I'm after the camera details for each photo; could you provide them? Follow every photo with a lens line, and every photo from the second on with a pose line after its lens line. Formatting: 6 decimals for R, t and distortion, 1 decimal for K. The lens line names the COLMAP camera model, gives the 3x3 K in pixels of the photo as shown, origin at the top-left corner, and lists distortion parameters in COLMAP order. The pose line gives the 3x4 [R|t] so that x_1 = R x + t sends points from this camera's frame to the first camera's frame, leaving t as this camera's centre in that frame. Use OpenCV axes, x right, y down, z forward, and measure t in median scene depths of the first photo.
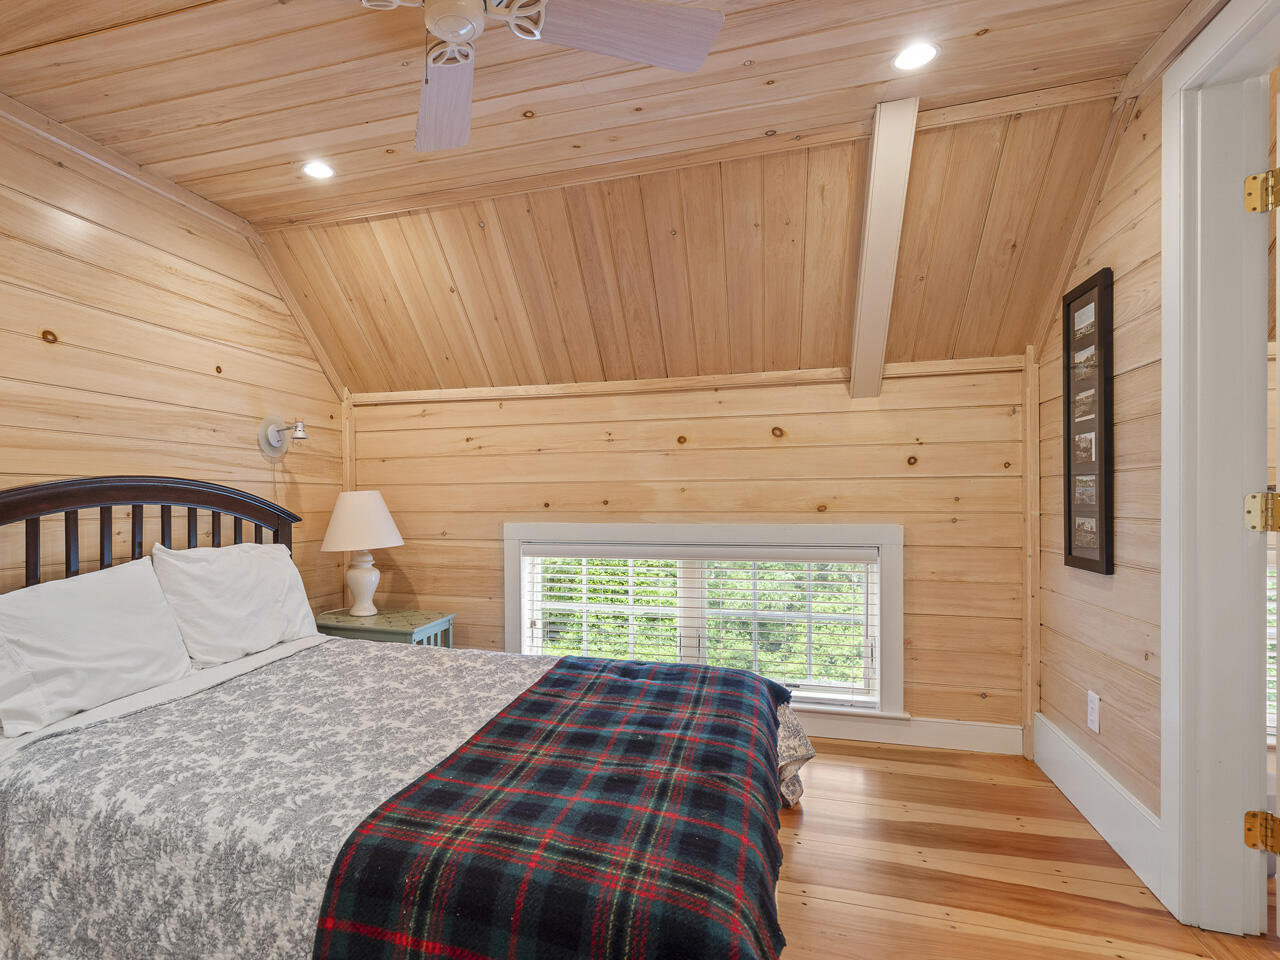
lens RADIAL K [[655.4, 0, 547.8], [0, 655.4, 497.8], [0, 0, 1]] dist [-0.001412, -0.000232]
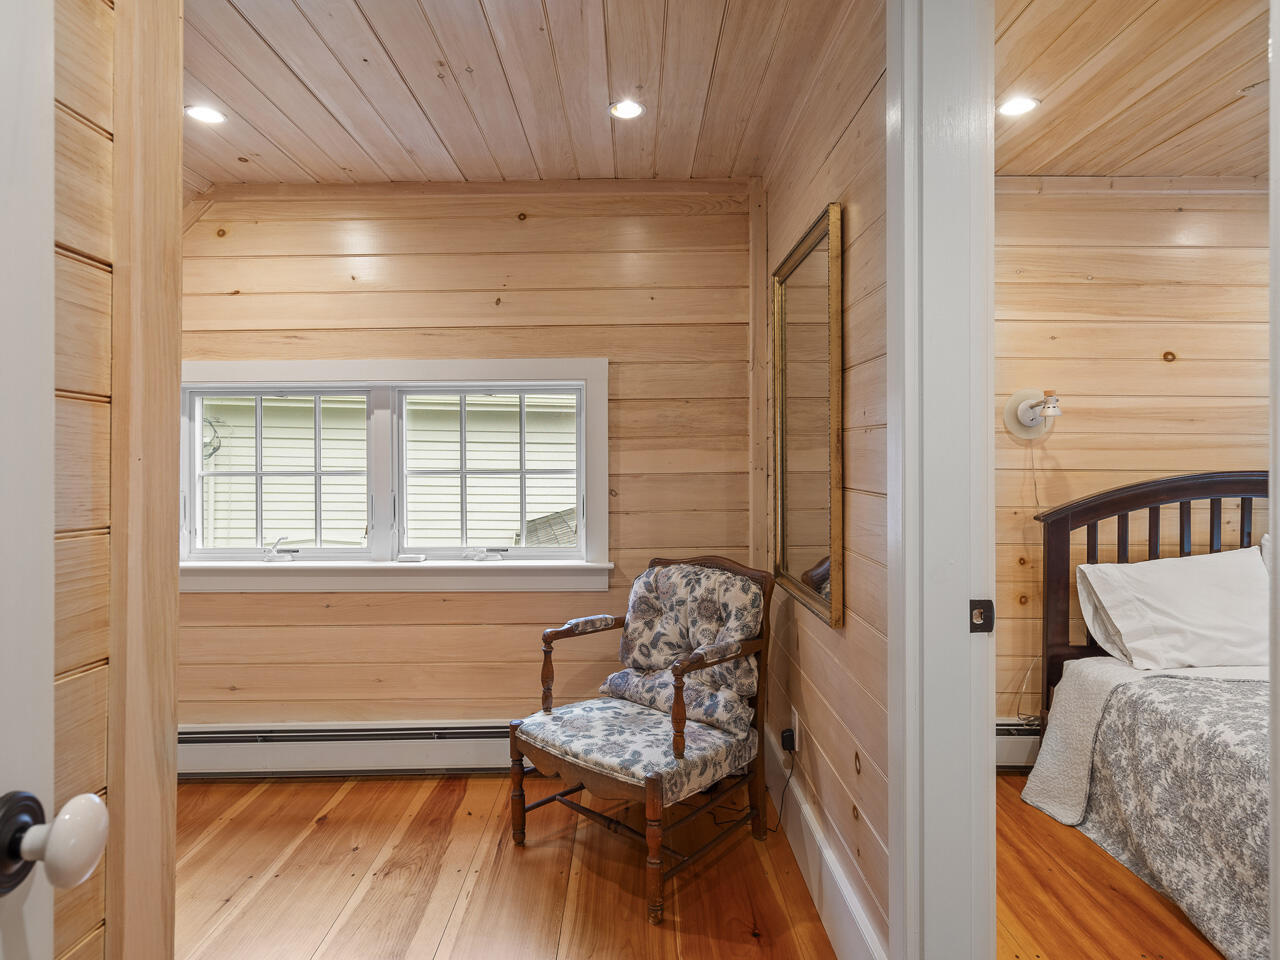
lens RADIAL K [[766.2, 0, 642.1], [0, 766.2, 477.0], [0, 0, 1]] dist [0.006368, -0.000027]
pose [[0.318354, 0.012043, -0.947895, 0.393320], [-0.006318, 0.999924, 0.010583, -0.045752], [0.947951, 0.002620, 0.318406, -0.531186]]
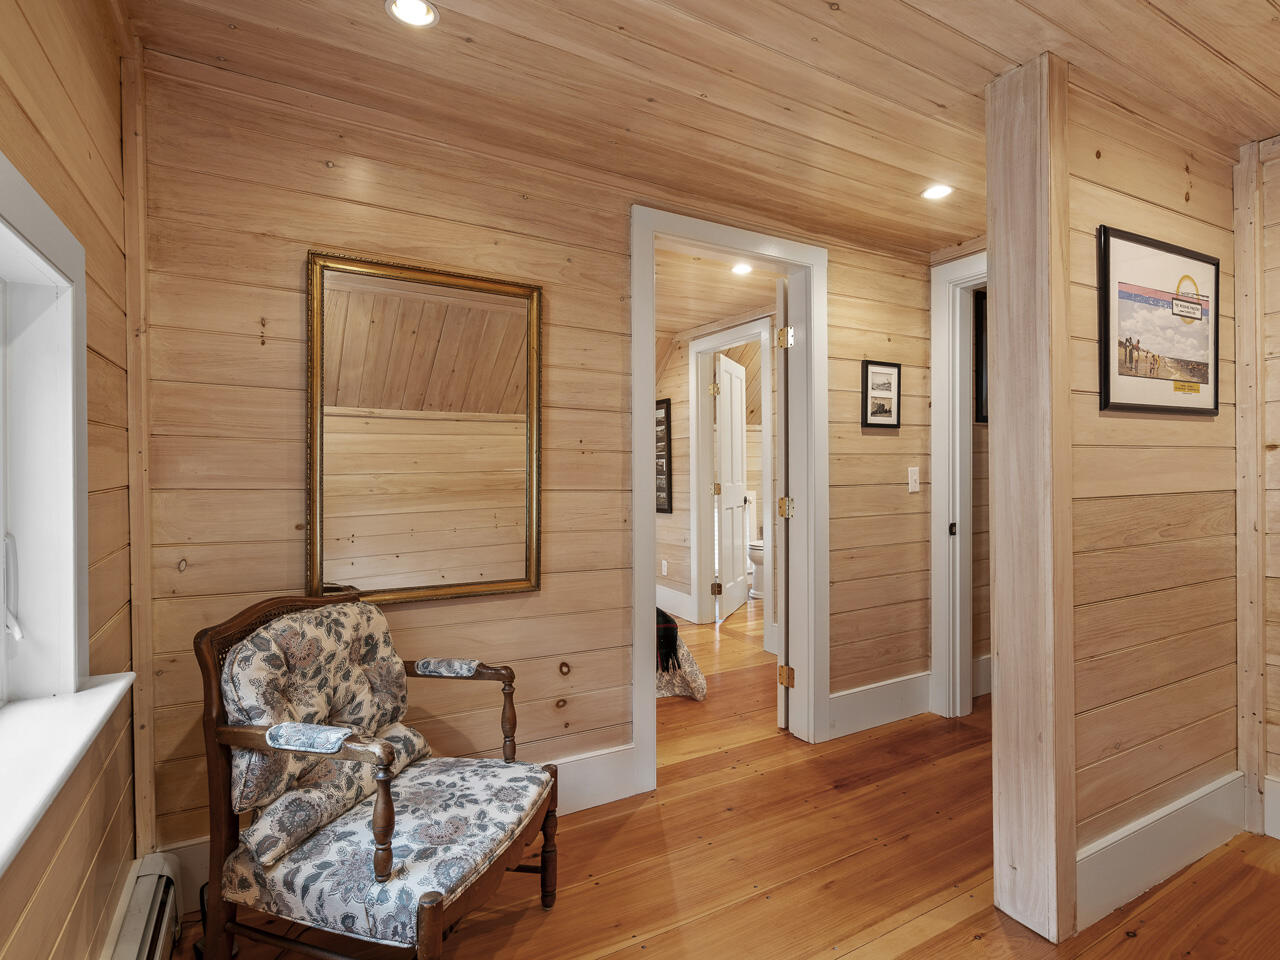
lens RADIAL K [[655.4, 0, 648.1], [0, 655.4, 476.8], [0, 0, 1]] dist [-0.001412, -0.000232]
pose [[0.675829, -0.006749, 0.737028, -1.674057], [0.010000, 0.999950, -0.000013, -0.047286], [-0.736991, 0.007379, 0.675862, -1.050734]]
